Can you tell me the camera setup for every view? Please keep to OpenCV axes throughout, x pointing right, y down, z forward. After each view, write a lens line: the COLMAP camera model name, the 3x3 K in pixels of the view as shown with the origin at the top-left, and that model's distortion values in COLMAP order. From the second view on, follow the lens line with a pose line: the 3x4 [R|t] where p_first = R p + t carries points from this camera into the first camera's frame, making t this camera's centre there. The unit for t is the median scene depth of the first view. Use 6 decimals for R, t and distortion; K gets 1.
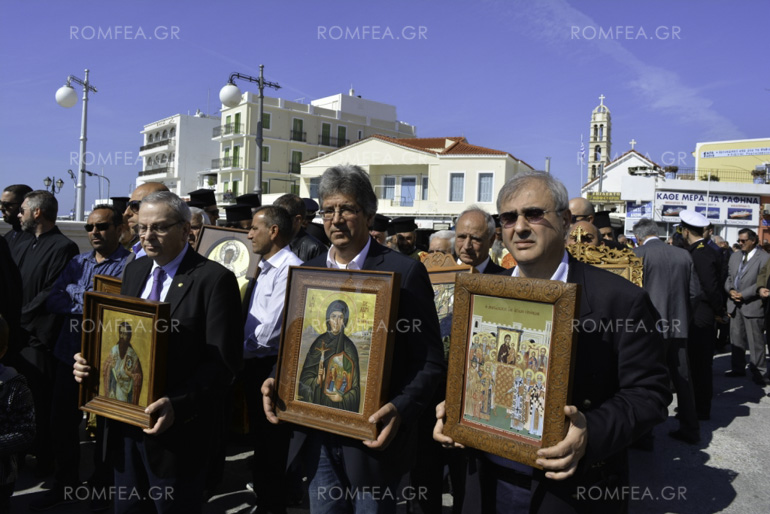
lens RADIAL K [[604.4, 0, 385.0], [0, 604.4, 257.0], [0, 0, 1]] dist [-0.093827, 0.020414]
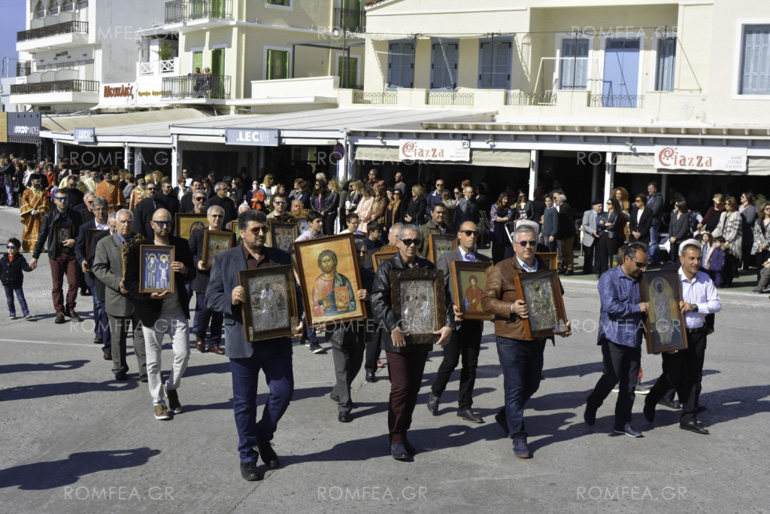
lens RADIAL K [[1080.0, 0, 385.0], [0, 1080.0, 257.0], [0, 0, 1]] dist [-0.006083, -0.064942]
pose [[0.995978, 0.007734, -0.089262, -0.051179], [-0.002103, 0.998011, 0.063000, -0.022242], [0.089572, -0.062559, 0.994014, 0.198687]]
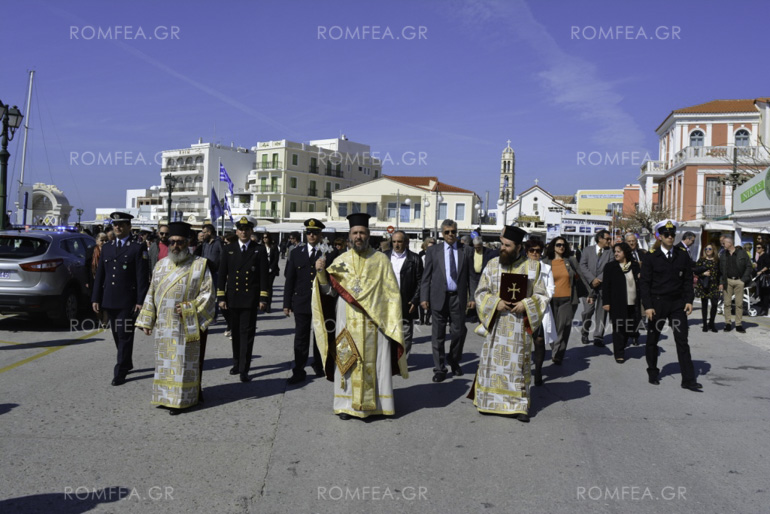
lens RADIAL K [[631.8, 0, 385.0], [0, 631.8, 257.0], [0, 0, 1]] dist [-0.082071, 0.002260]
pose [[0.976752, -0.008697, 0.214194, -0.324258], [0.009125, 0.999958, -0.001011, 0.008405], [-0.214177, 0.002942, 0.976791, -0.529476]]
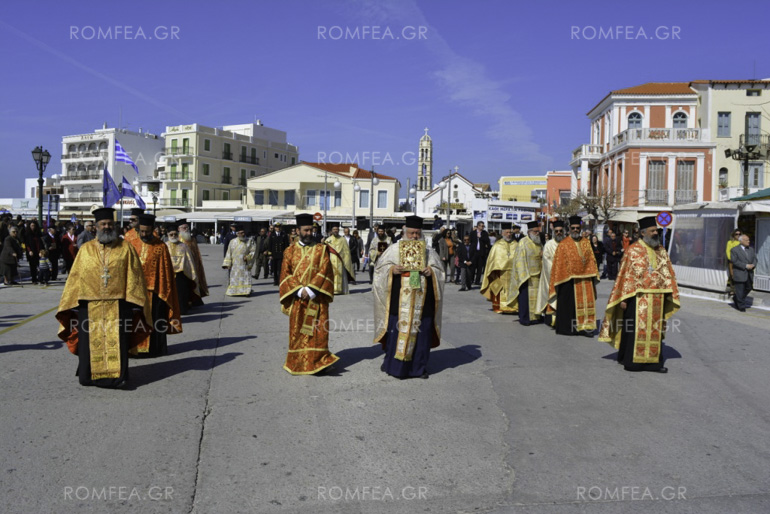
lens RADIAL K [[604.4, 0, 385.0], [0, 604.4, 257.0], [0, 0, 1]] dist [-0.093827, 0.020414]
pose [[0.936311, -0.028123, 0.350044, -0.313168], [0.022145, 0.999533, 0.021069, 0.005303], [-0.350473, -0.011976, 0.936496, -0.418098]]
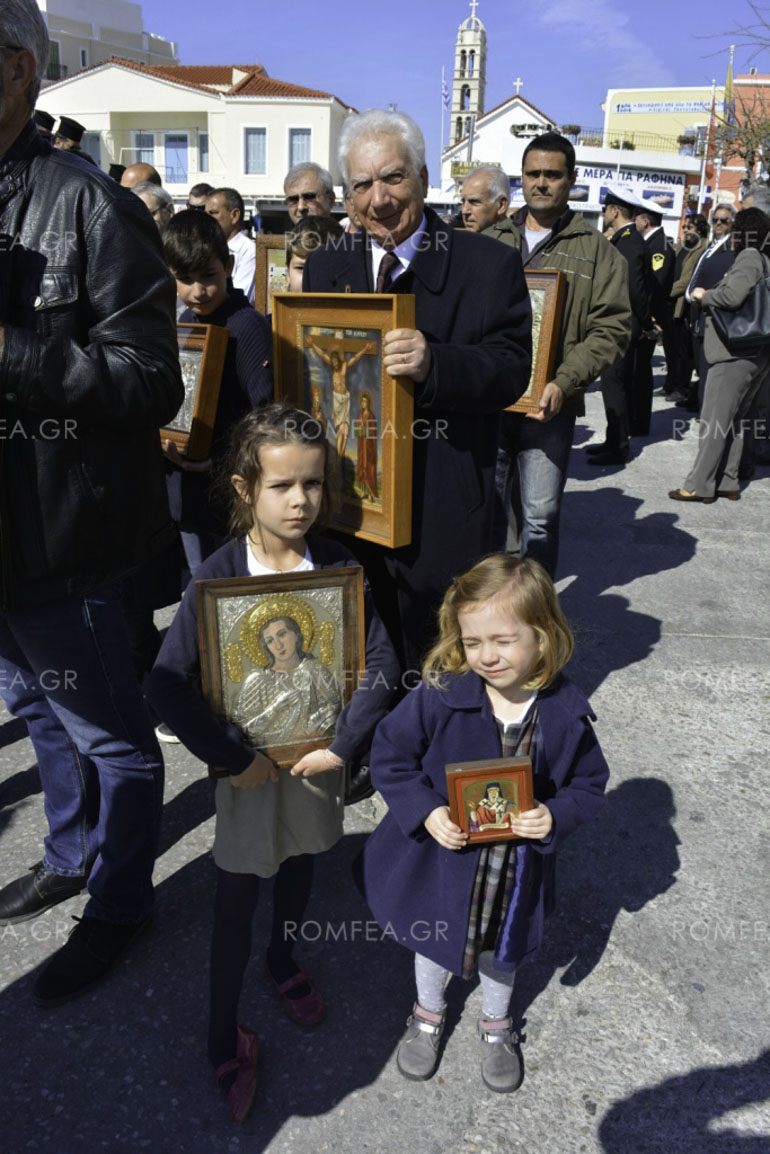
lens RADIAL K [[905.9, 0, 385.0], [0, 905.9, 577.0], [0, 0, 1]] dist [-0.093827, 0.020414]
pose [[0.965502, -0.094826, 0.242516, -0.014766], [0.009816, 0.943927, 0.330008, 0.001772], [-0.260210, -0.316243, 0.912294, -0.029072]]
